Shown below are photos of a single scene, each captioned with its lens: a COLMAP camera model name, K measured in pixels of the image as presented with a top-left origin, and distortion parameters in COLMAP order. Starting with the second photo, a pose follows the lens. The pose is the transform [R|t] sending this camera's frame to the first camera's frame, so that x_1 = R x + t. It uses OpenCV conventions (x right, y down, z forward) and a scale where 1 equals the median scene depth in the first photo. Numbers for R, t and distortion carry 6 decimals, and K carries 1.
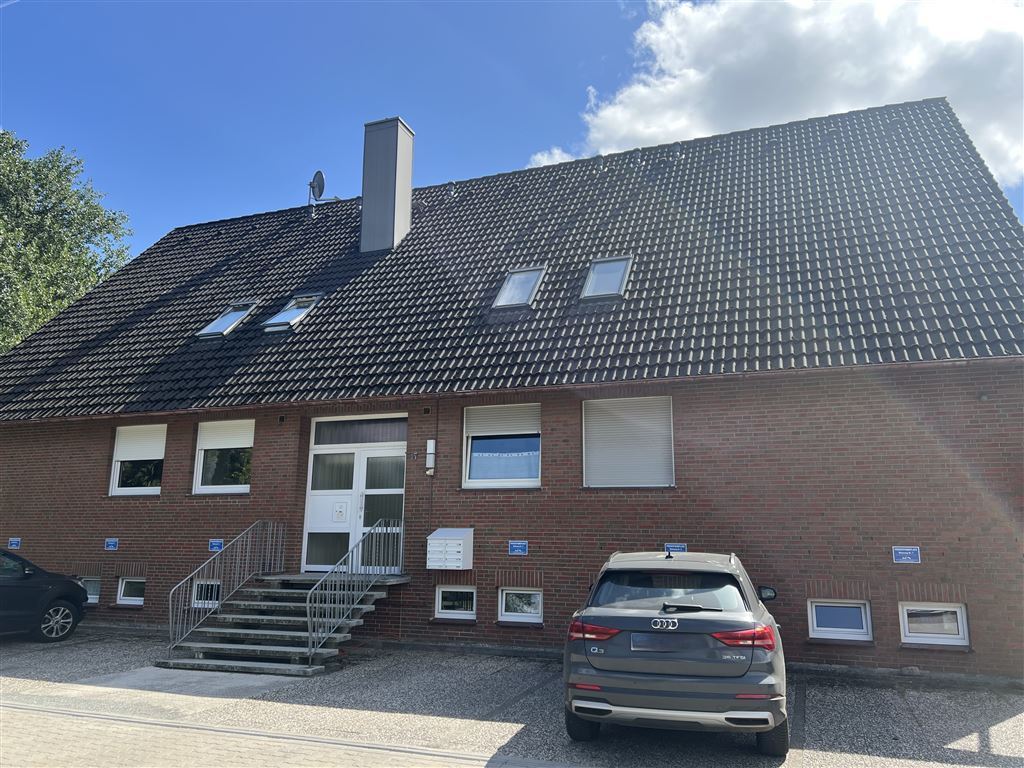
lens RADIAL K [[771.3, 0, 503.4], [0, 771.3, 387.8], [0, 0, 1]] dist [0.060211, -0.070753]
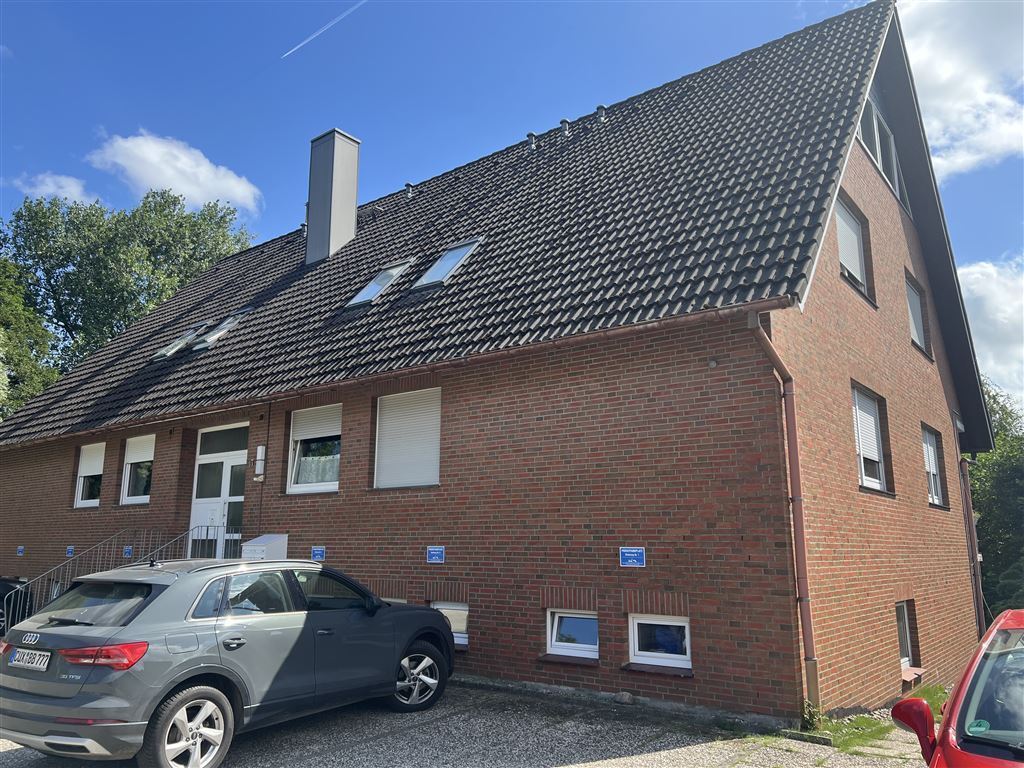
lens RADIAL K [[771.3, 0, 517.7], [0, 771.3, 377.0], [0, 0, 1]] dist [0.060211, -0.070753]
pose [[0.957037, -0.071505, -0.281011, 0.592007], [0.067038, 0.997425, -0.025492, 0.030587], [0.282110, 0.005558, 0.959366, 0.149149]]
